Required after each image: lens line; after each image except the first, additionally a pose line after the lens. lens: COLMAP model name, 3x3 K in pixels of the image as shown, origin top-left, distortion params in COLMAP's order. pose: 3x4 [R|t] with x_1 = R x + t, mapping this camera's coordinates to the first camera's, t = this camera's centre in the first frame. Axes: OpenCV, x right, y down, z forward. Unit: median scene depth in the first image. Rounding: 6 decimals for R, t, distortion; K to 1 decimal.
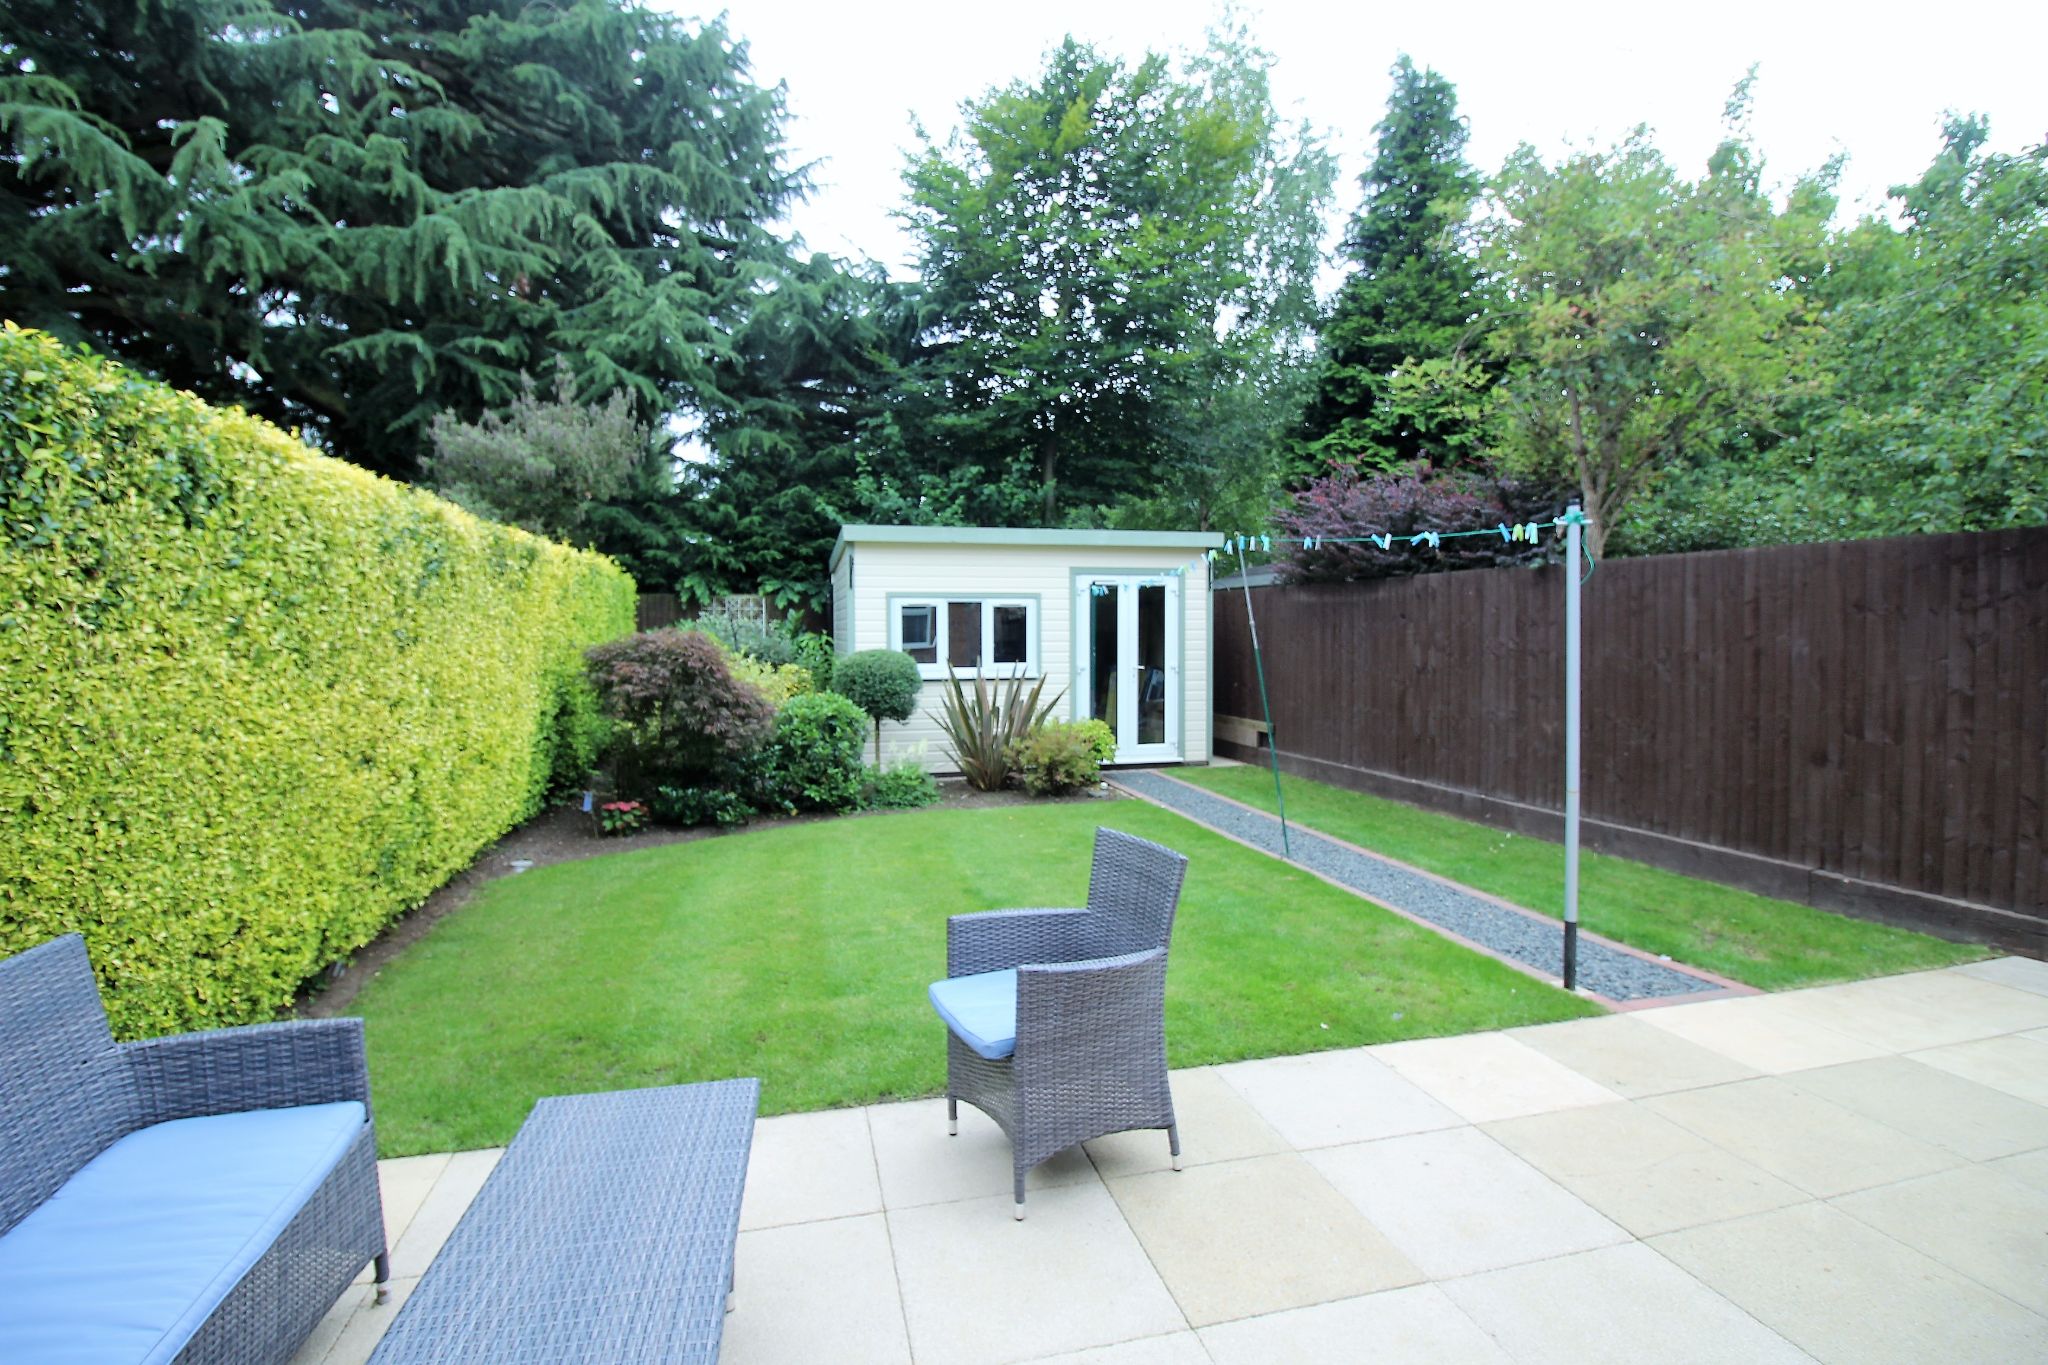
lens RADIAL K [[949.6, 0, 1016.6], [0, 949.6, 679.0], [0, 0, 1]] dist [-0.007739, -0.004670]
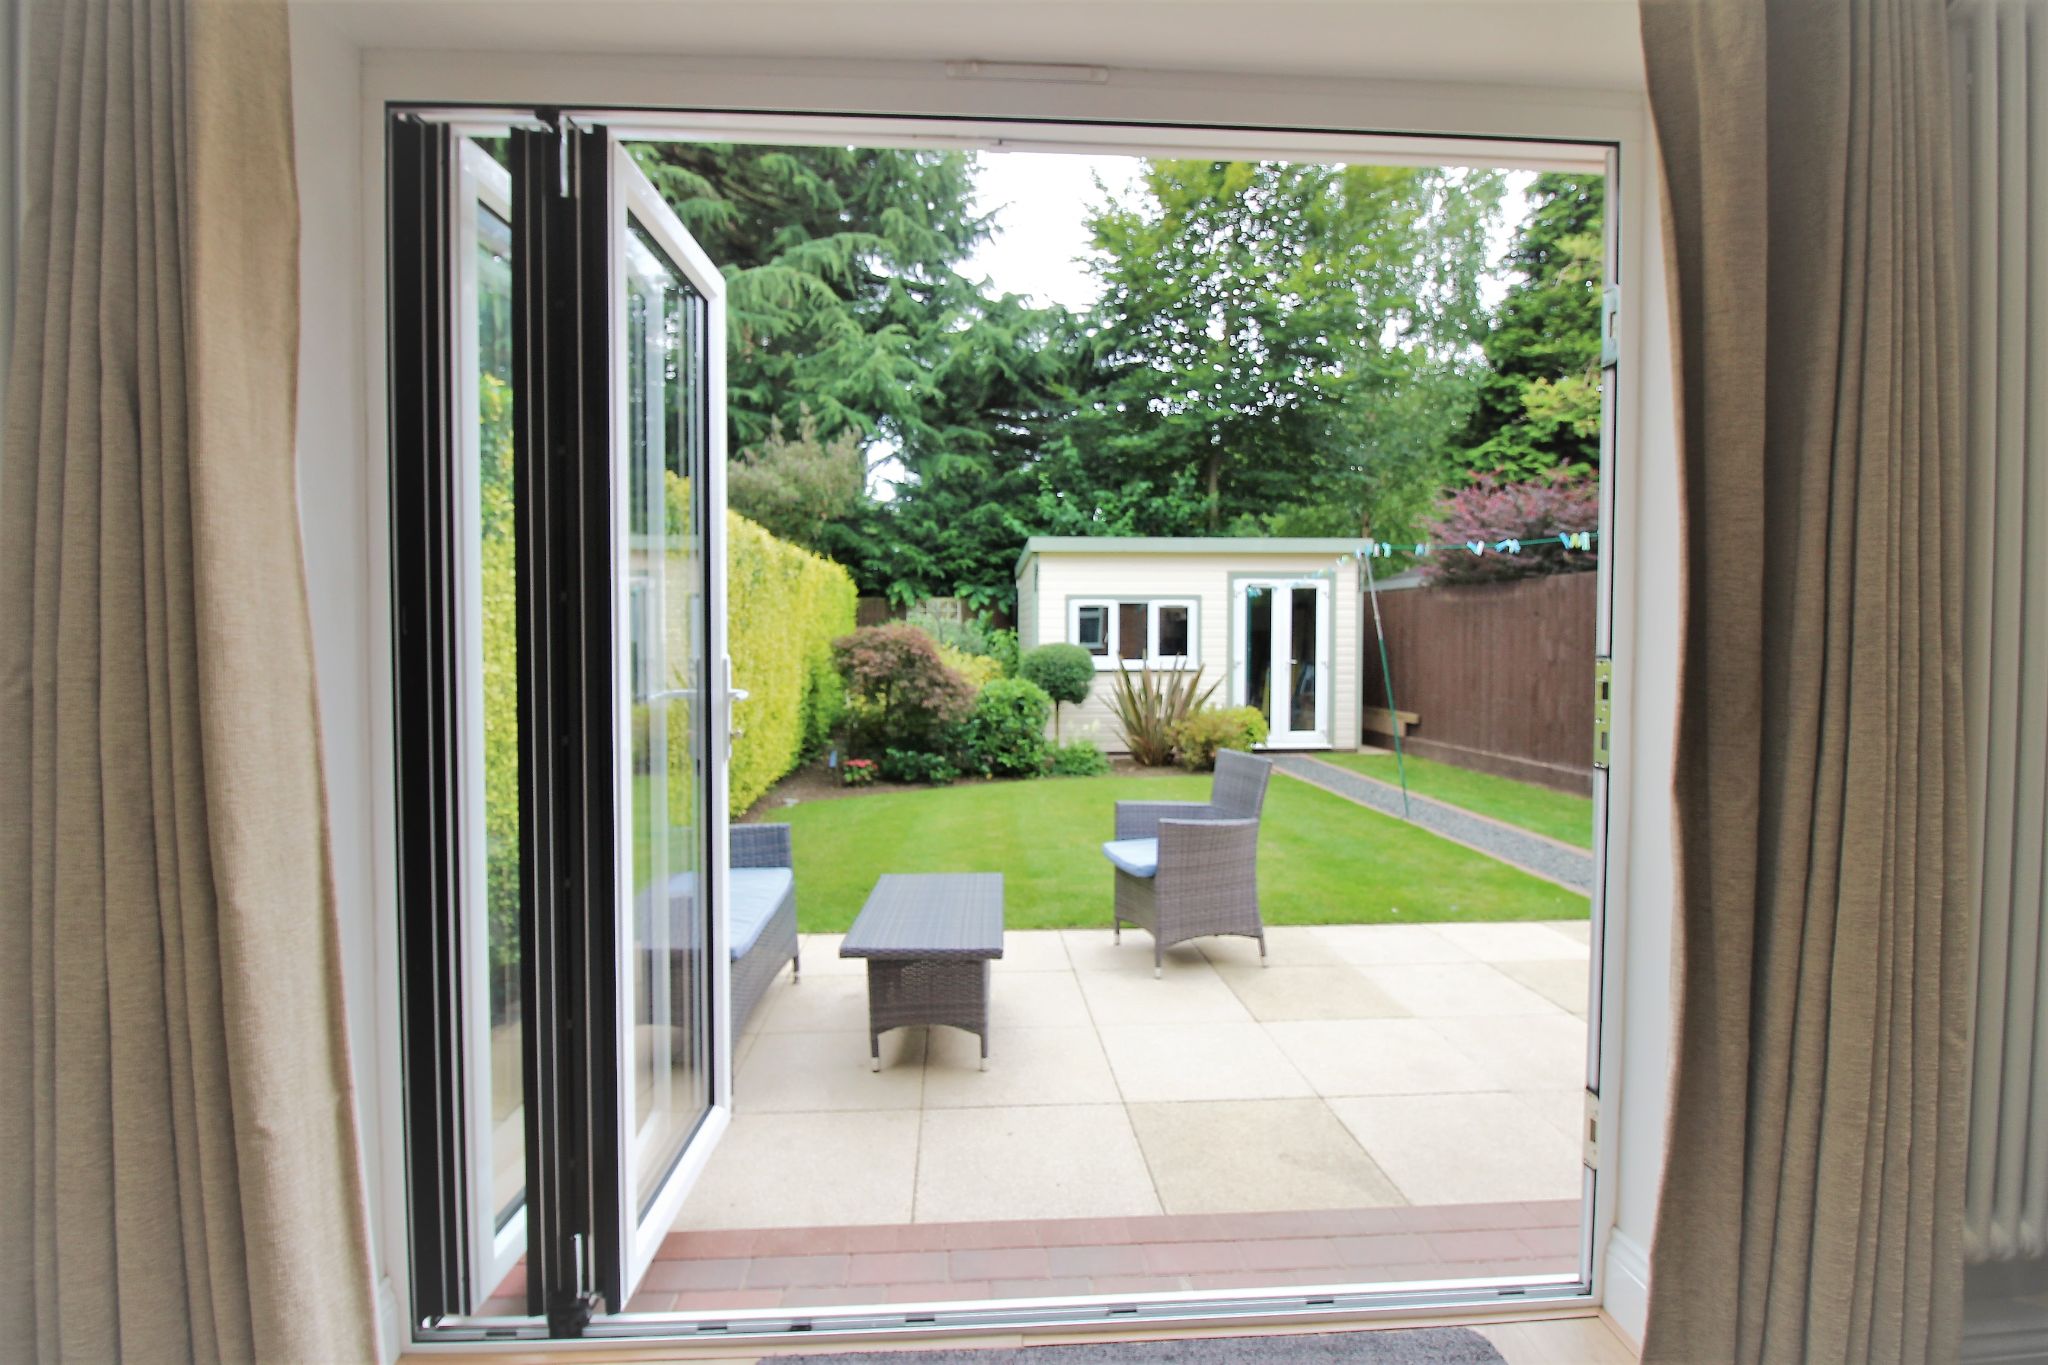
lens RADIAL K [[949.6, 0, 1015.5], [0, 949.6, 680.3], [0, 0, 1]] dist [-0.007739, -0.004670]
pose [[0.983707, 0.011392, -0.179418, 0.011504], [-0.012350, 0.999915, -0.004221, 0.018404], [0.179355, 0.006368, 0.983764, -0.149190]]
